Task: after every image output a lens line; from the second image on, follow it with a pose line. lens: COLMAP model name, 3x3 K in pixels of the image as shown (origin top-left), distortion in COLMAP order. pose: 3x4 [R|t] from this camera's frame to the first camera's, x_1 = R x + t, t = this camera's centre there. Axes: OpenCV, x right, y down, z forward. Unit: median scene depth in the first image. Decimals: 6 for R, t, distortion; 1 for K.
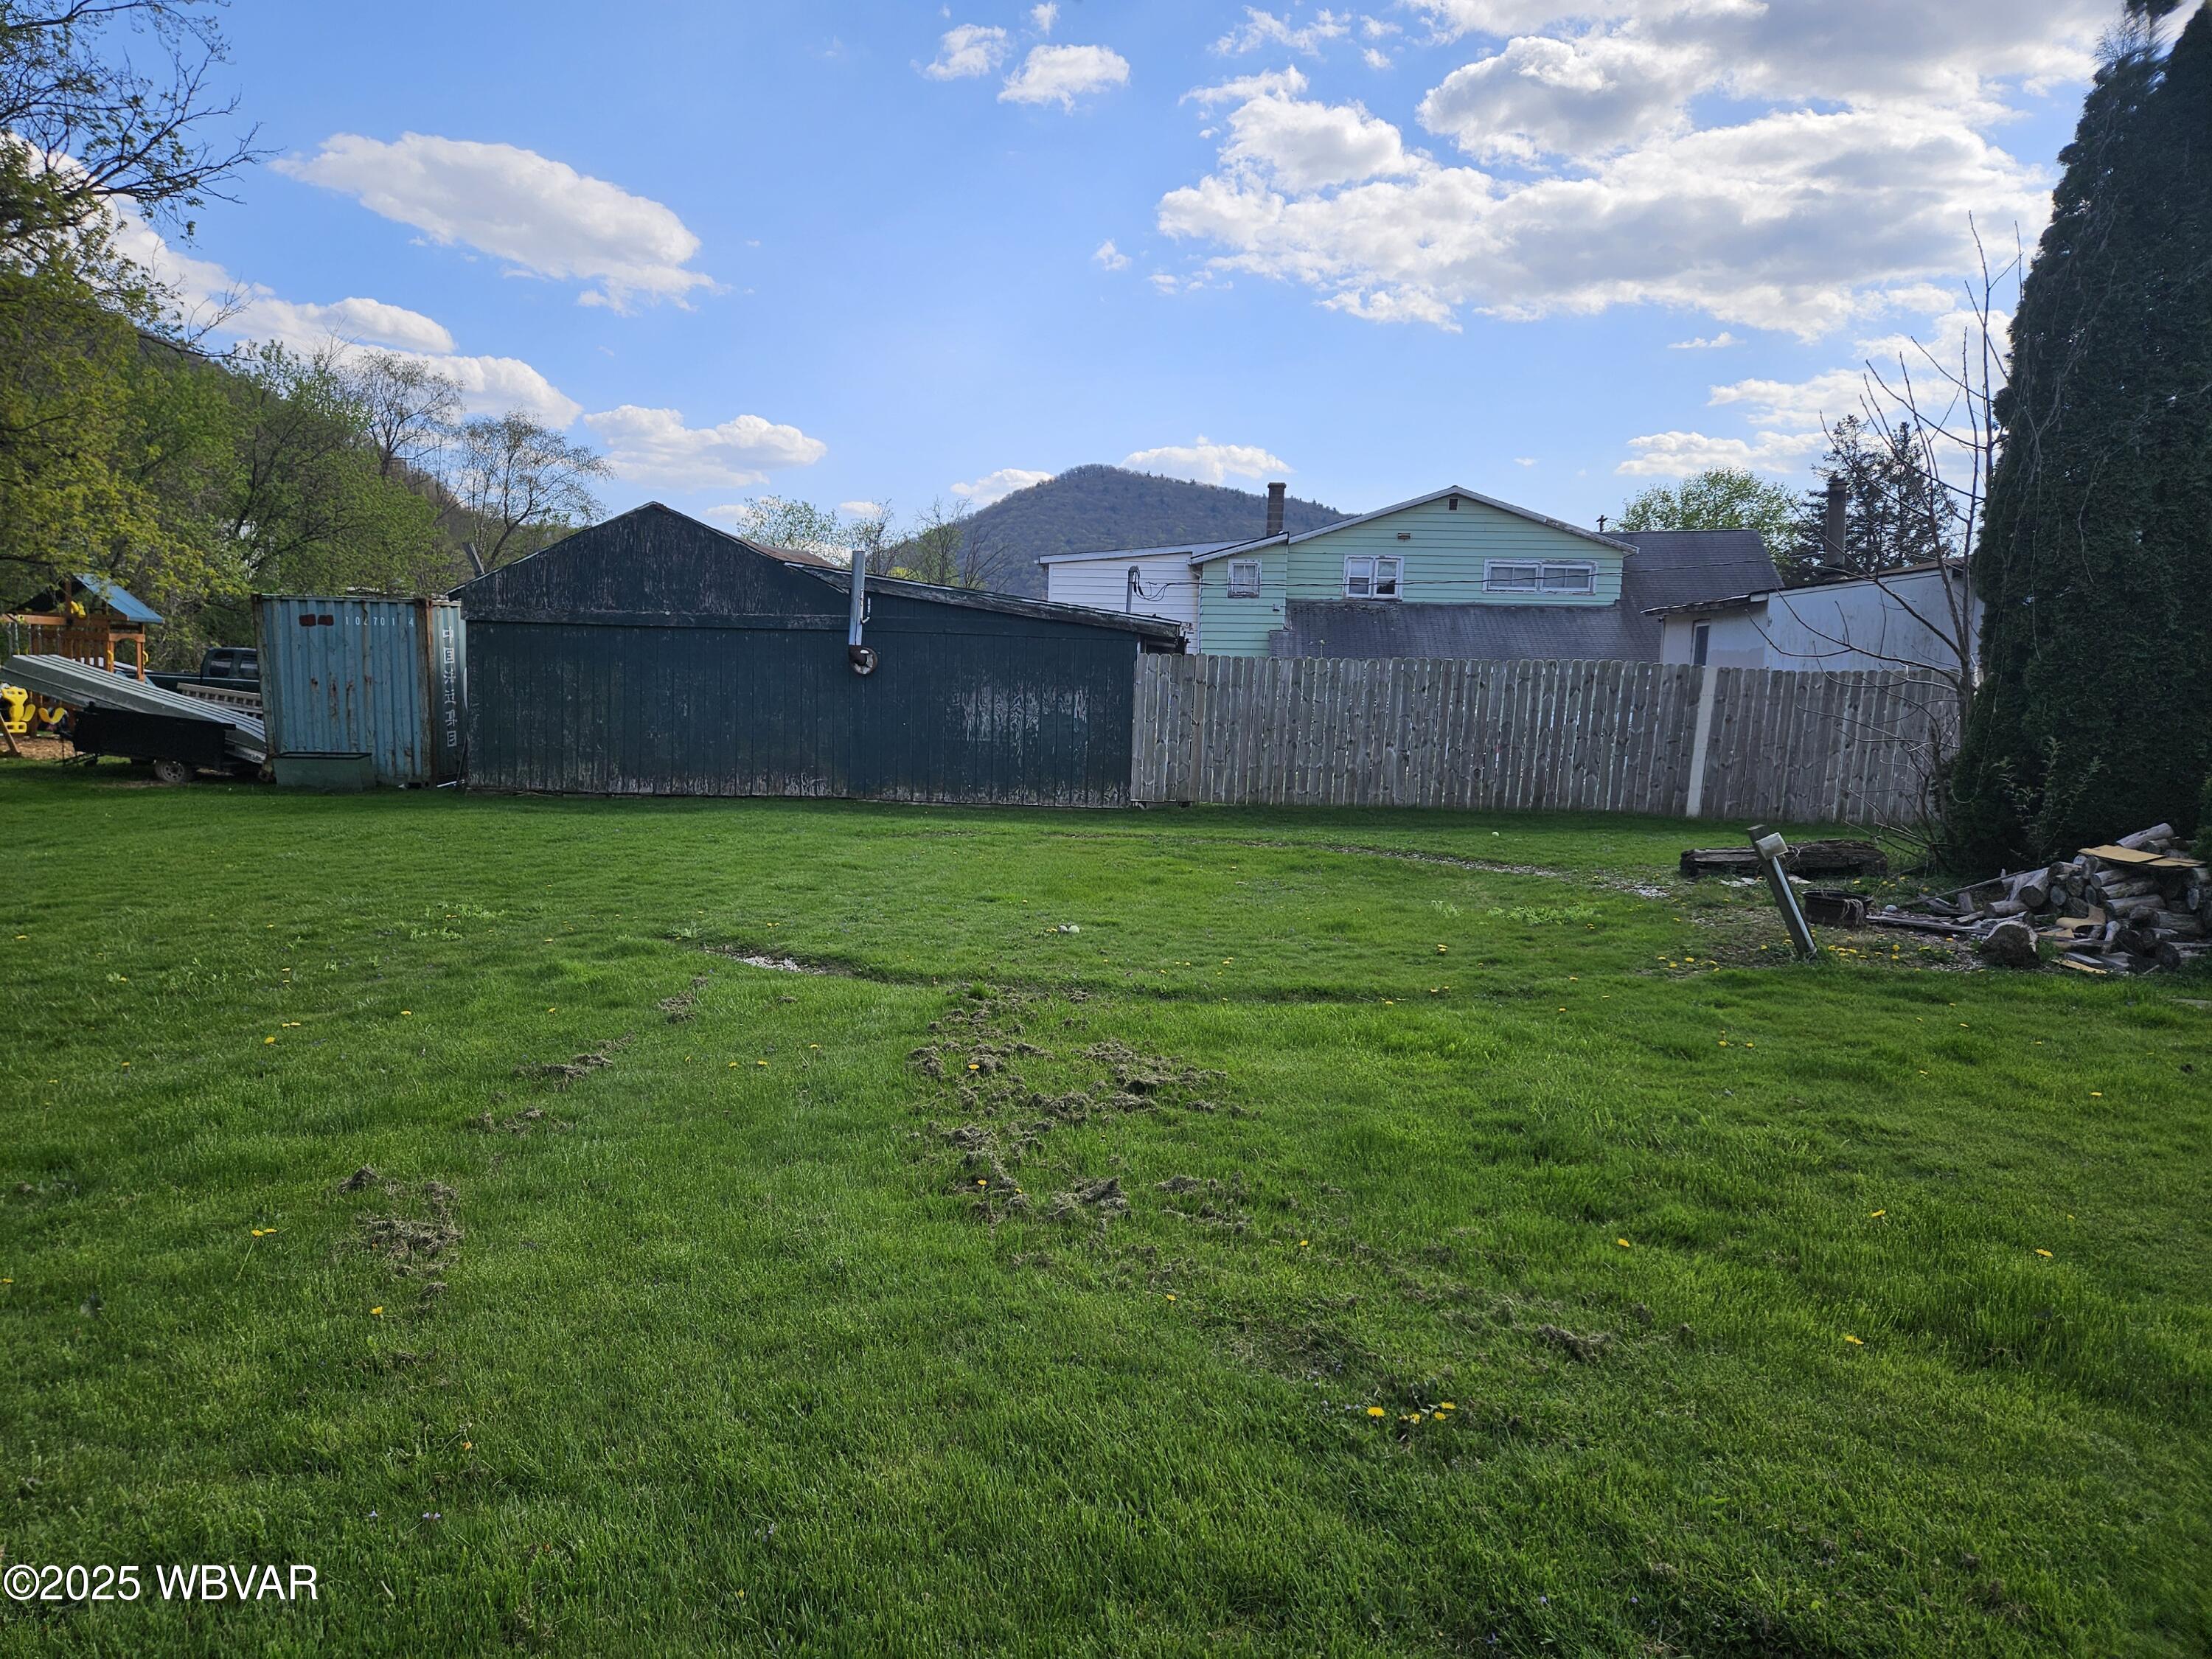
lens RADIAL K [[1306.3, 0, 1105.6], [0, 1306.3, 840.3], [0, 0, 1]] dist [-0.001035, -0.000988]
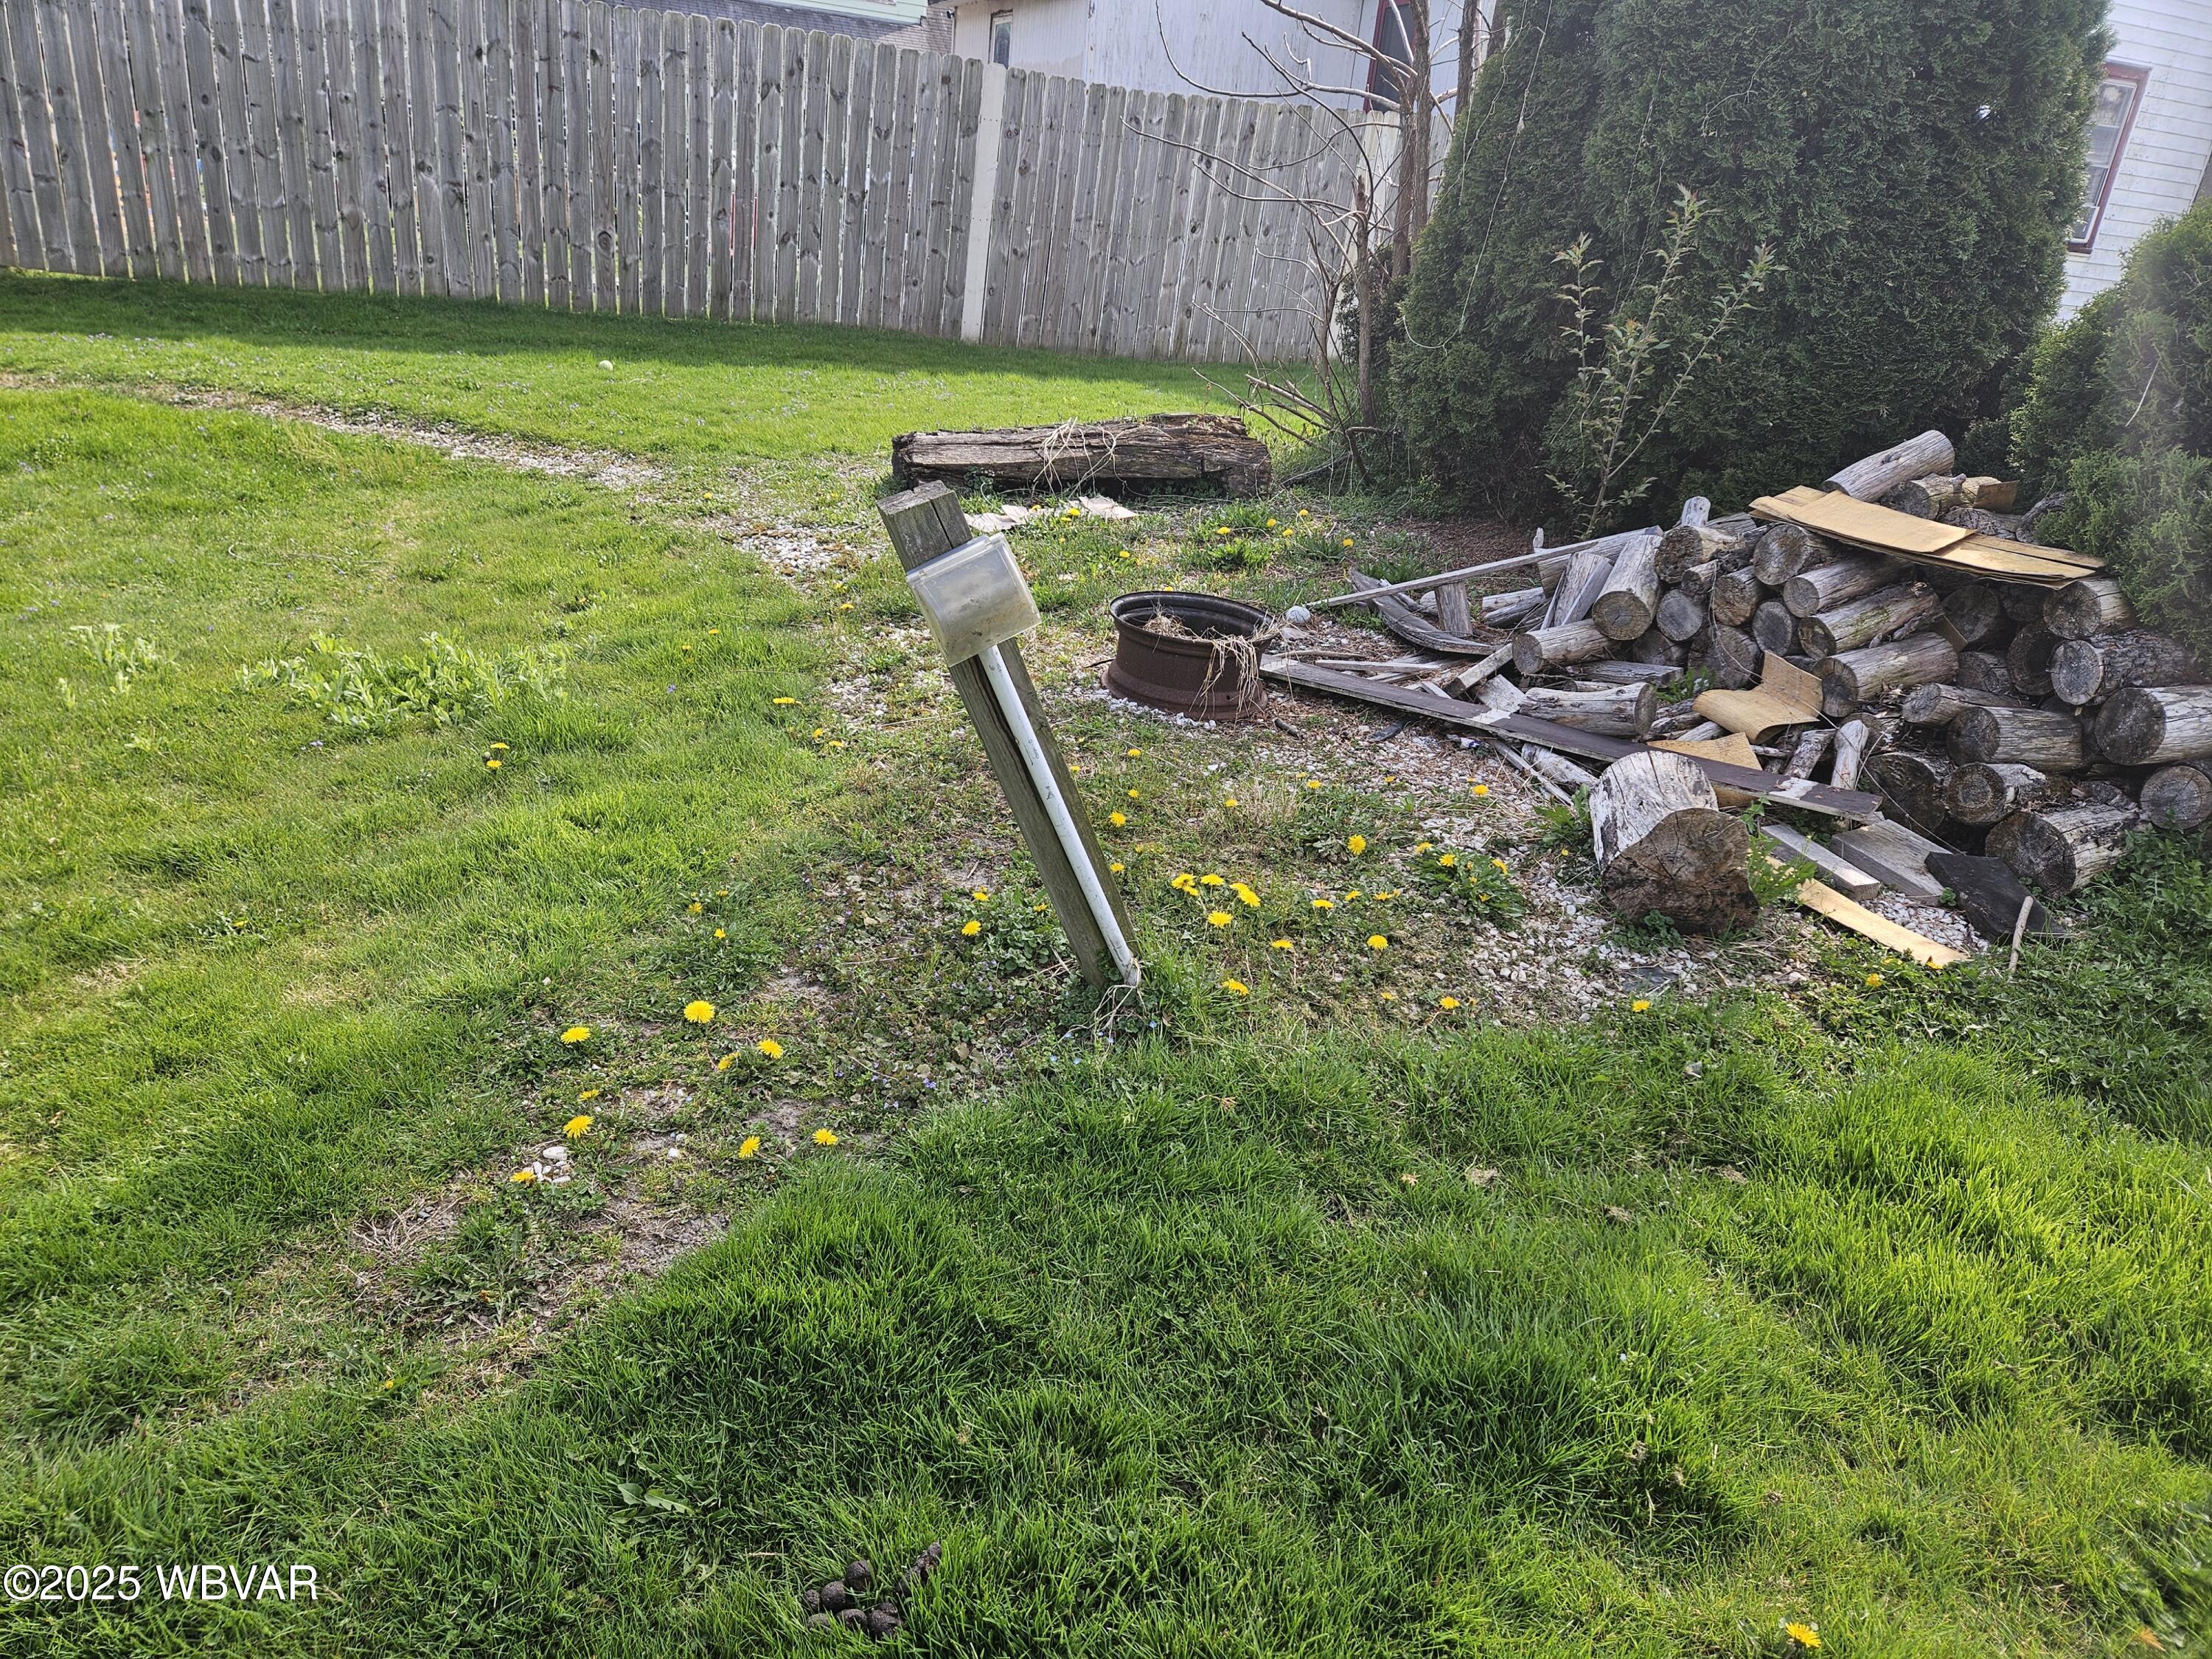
lens RADIAL K [[1492.6, 0, 1106.0], [0, 1492.6, 829.5], [0, 0, 1]] dist [0.098482, -0.086324]
pose [[0.889165, -0.115349, 0.442809, 0.168130], [-0.025981, 0.953418, 0.300531, -0.013682], [-0.456848, -0.278726, 0.844749, 0.312080]]
